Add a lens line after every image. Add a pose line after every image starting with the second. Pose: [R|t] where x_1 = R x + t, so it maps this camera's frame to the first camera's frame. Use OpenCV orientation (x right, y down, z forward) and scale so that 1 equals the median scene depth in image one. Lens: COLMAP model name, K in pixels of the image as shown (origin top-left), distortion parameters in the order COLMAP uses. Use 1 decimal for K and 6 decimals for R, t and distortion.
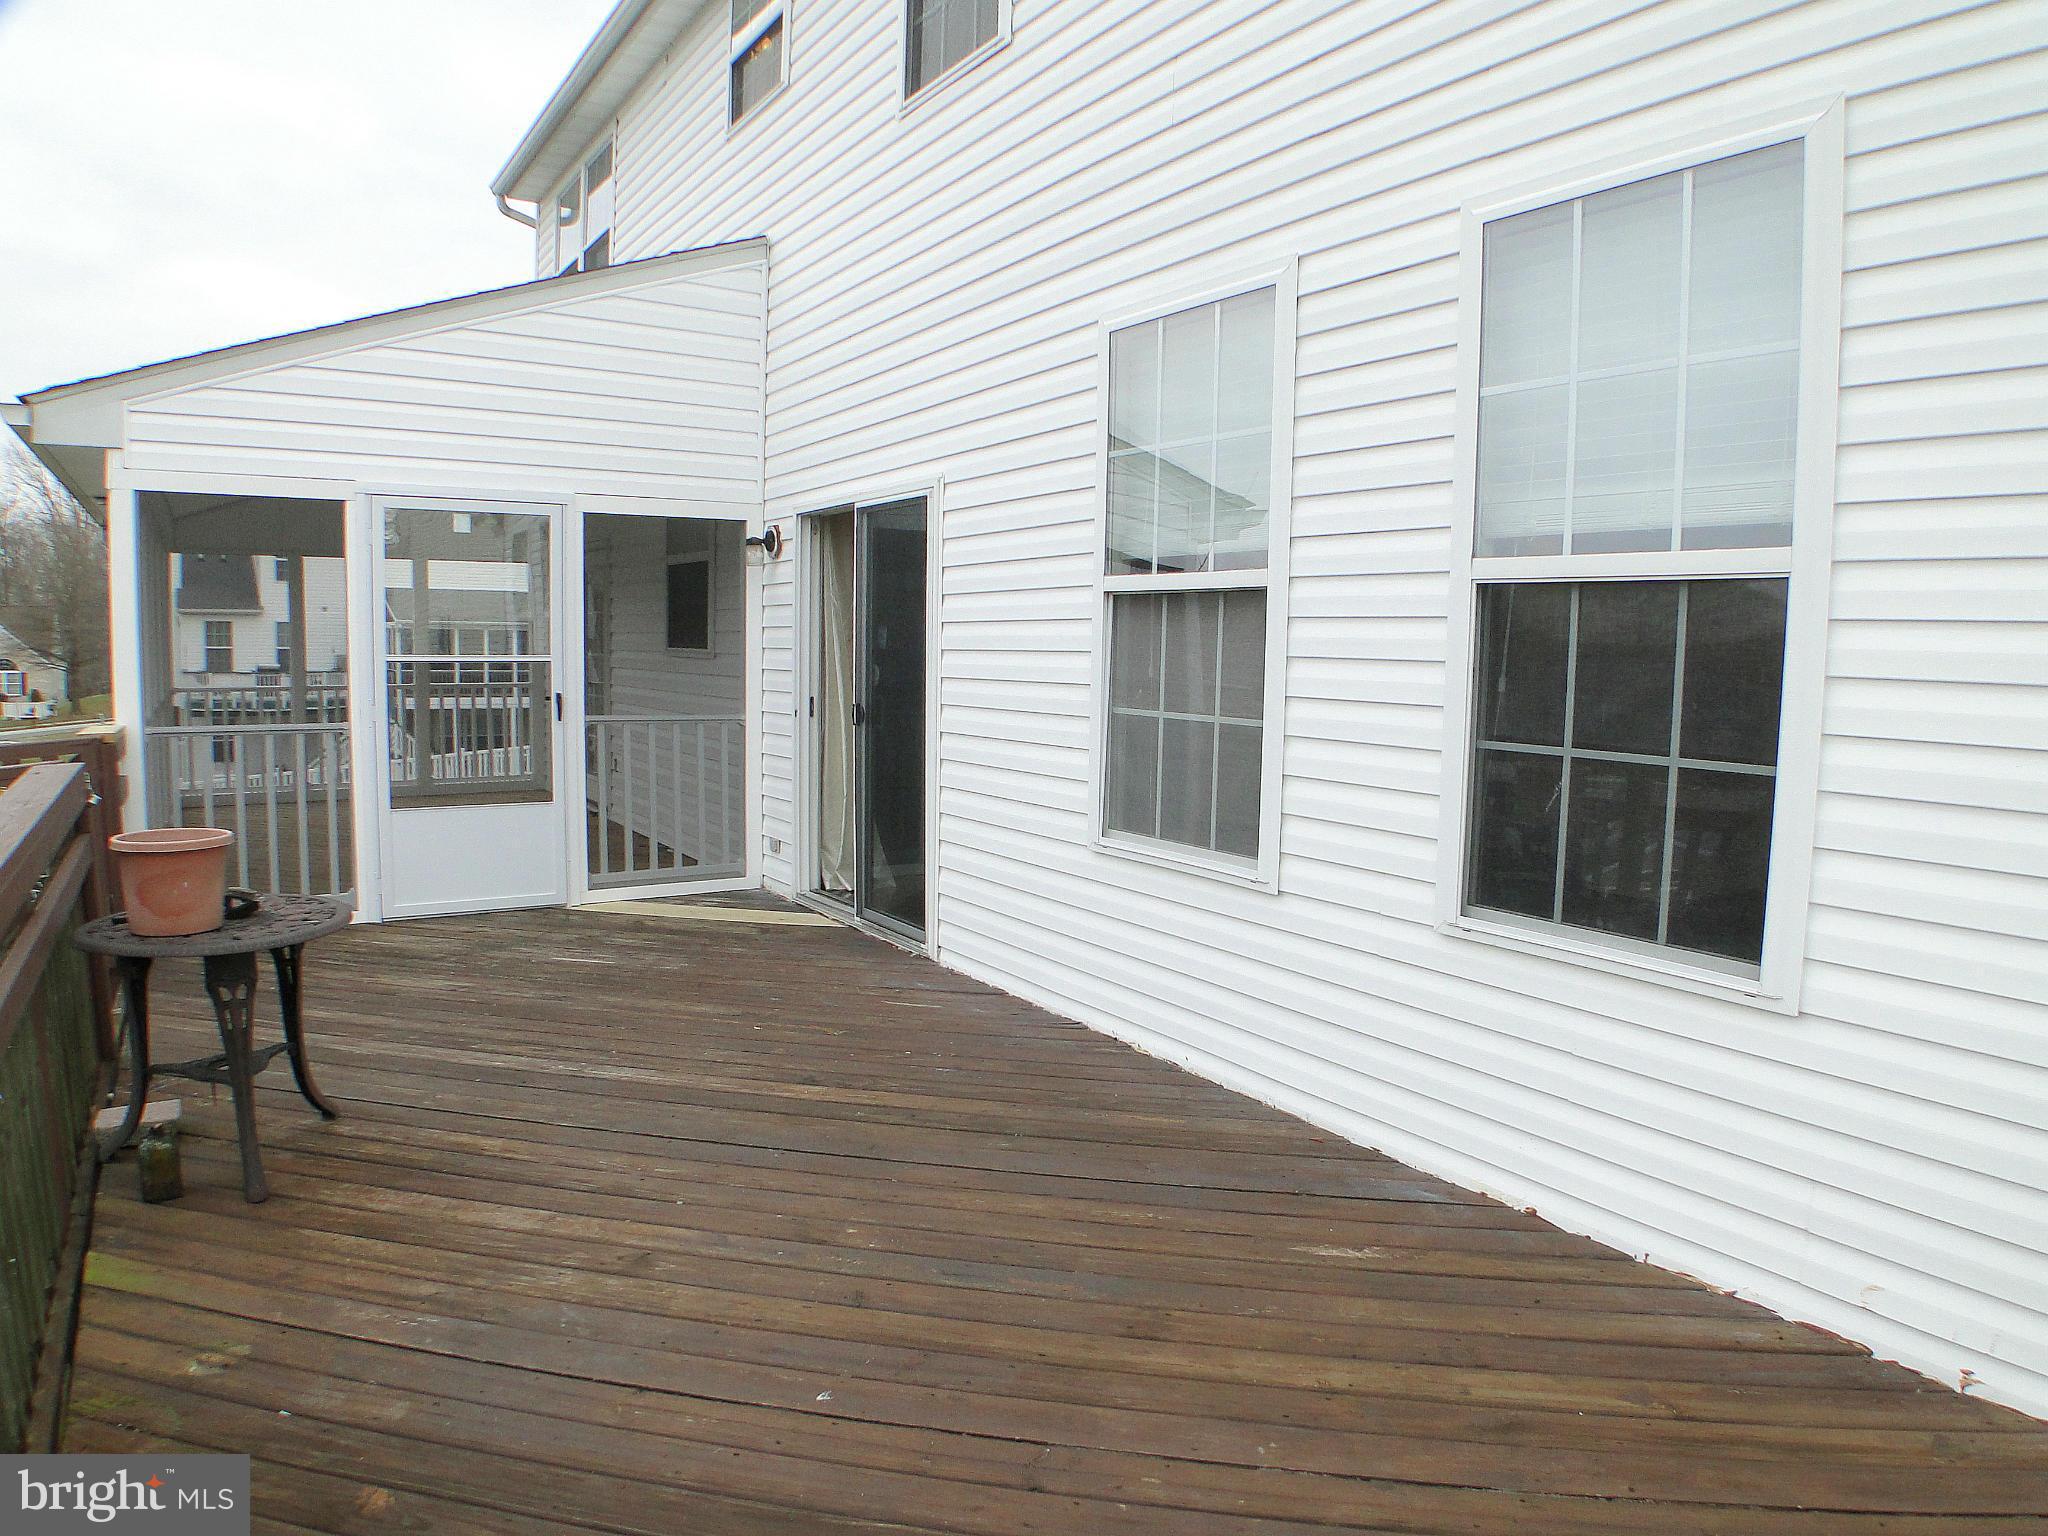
lens RADIAL K [[1330.1, 0, 1027.6], [0, 1330.1, 764.2], [0, 0, 1]] dist [-0.111929, 0.012415]
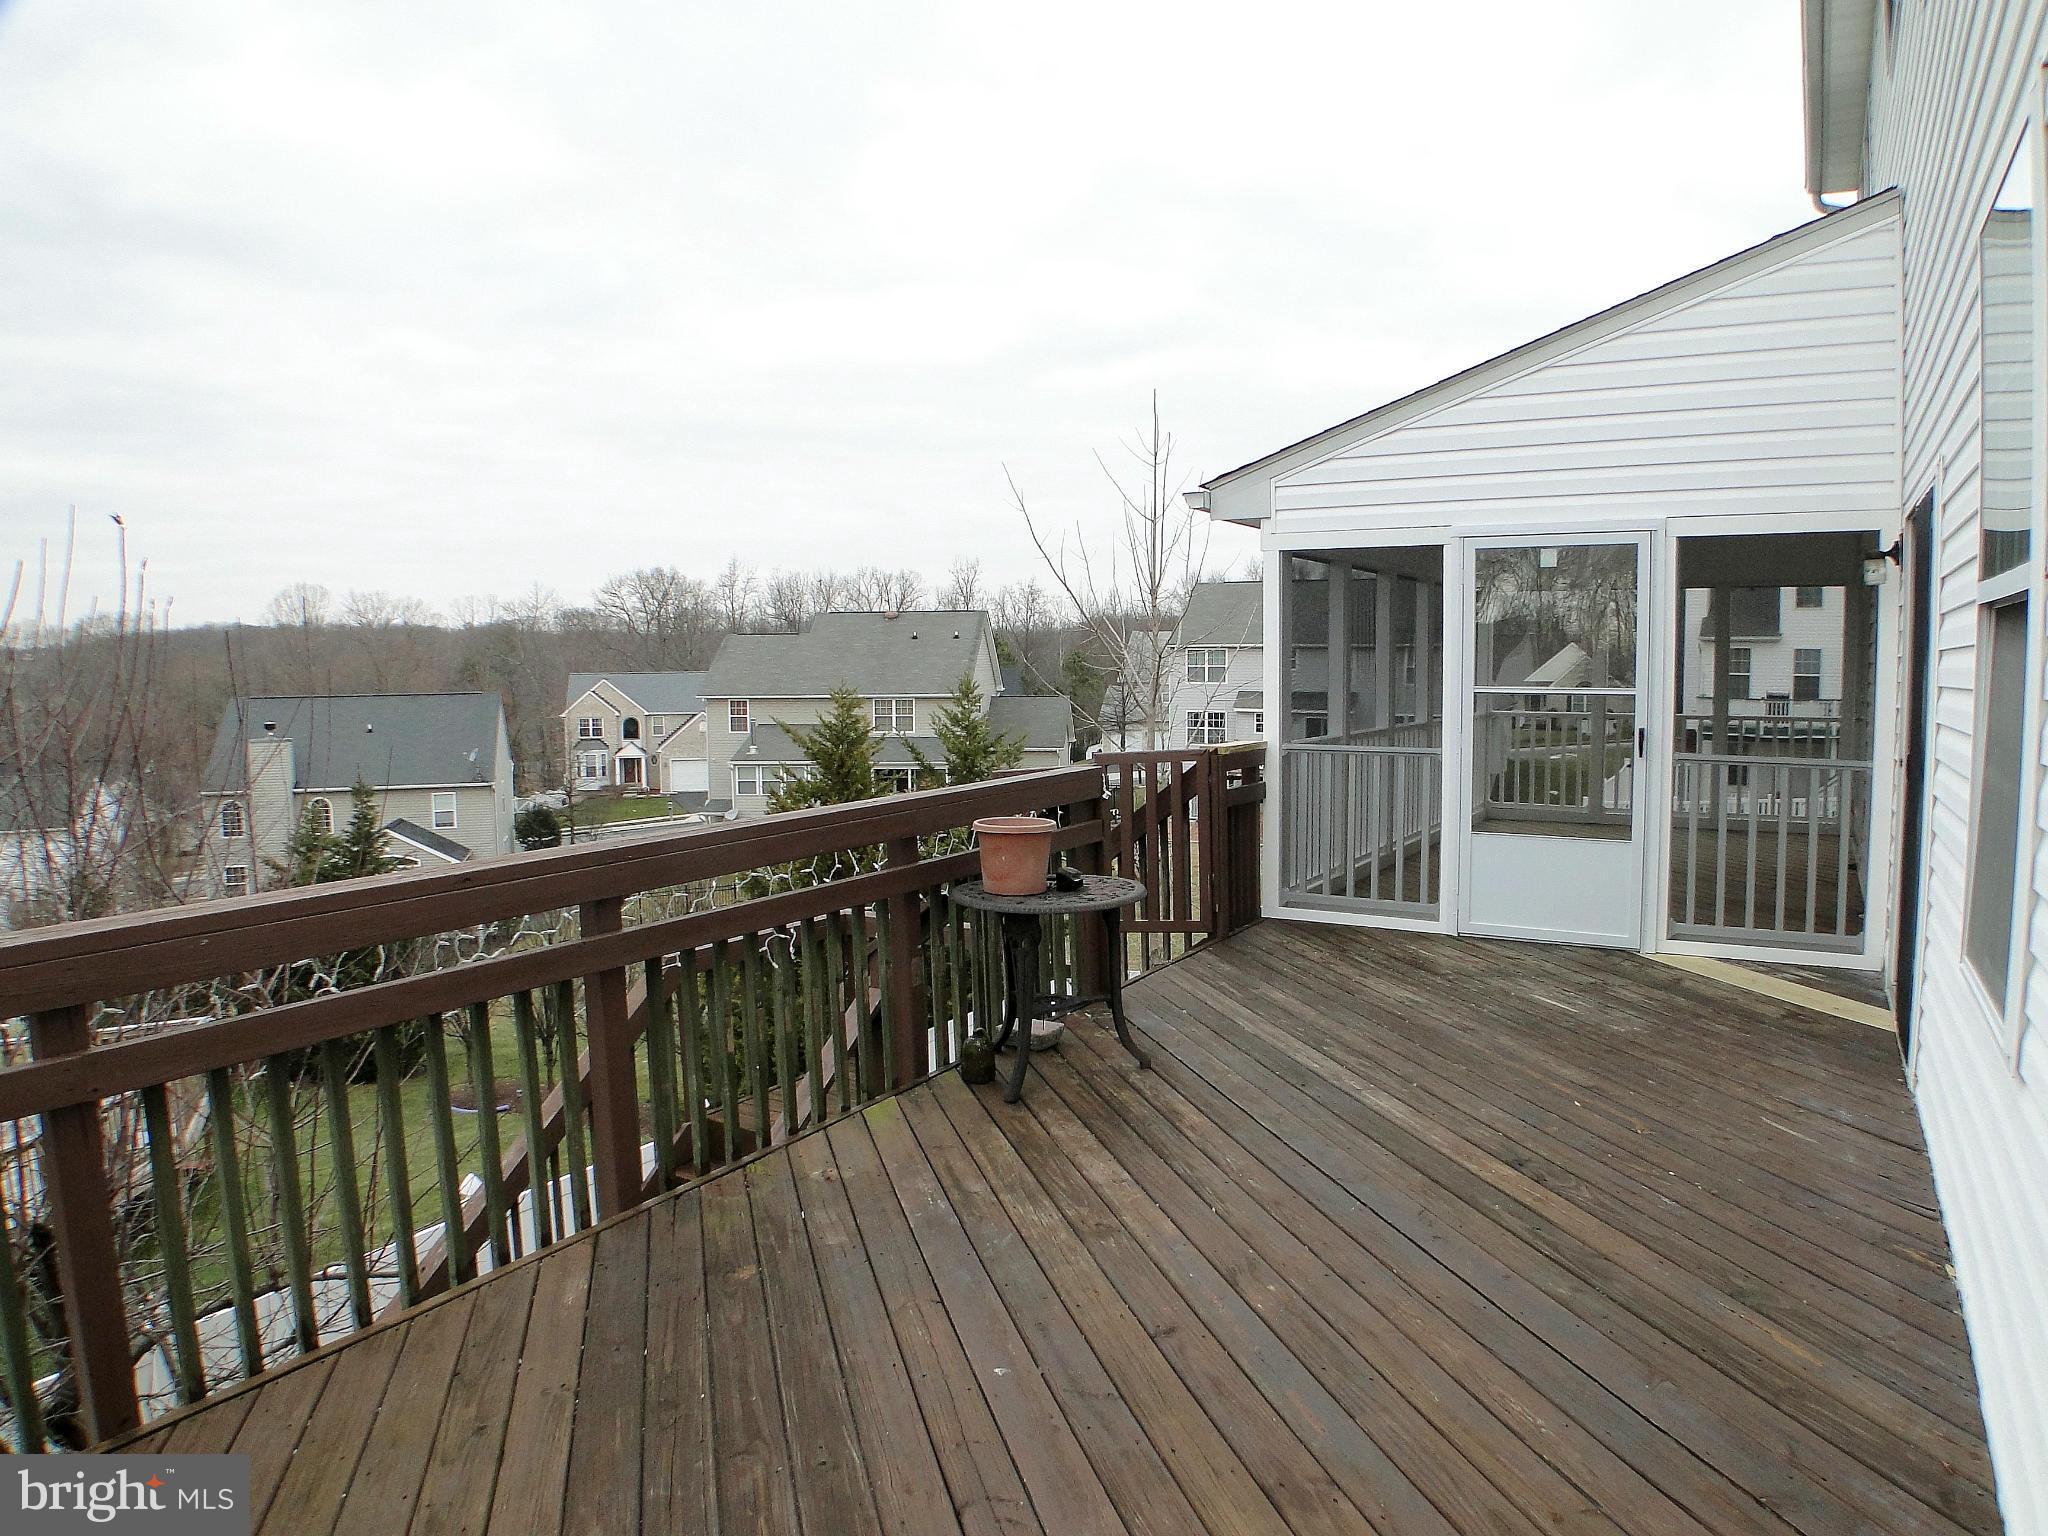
lens RADIAL K [[1330.1, 0, 1027.6], [0, 1330.1, 764.2], [0, 0, 1]] dist [-0.111929, 0.012415]
pose [[0.440008, 0.050600, -0.896567, 0.295143], [-0.069025, 0.997363, 0.022414, -0.018444], [0.895337, 0.052023, 0.442341, 0.183832]]
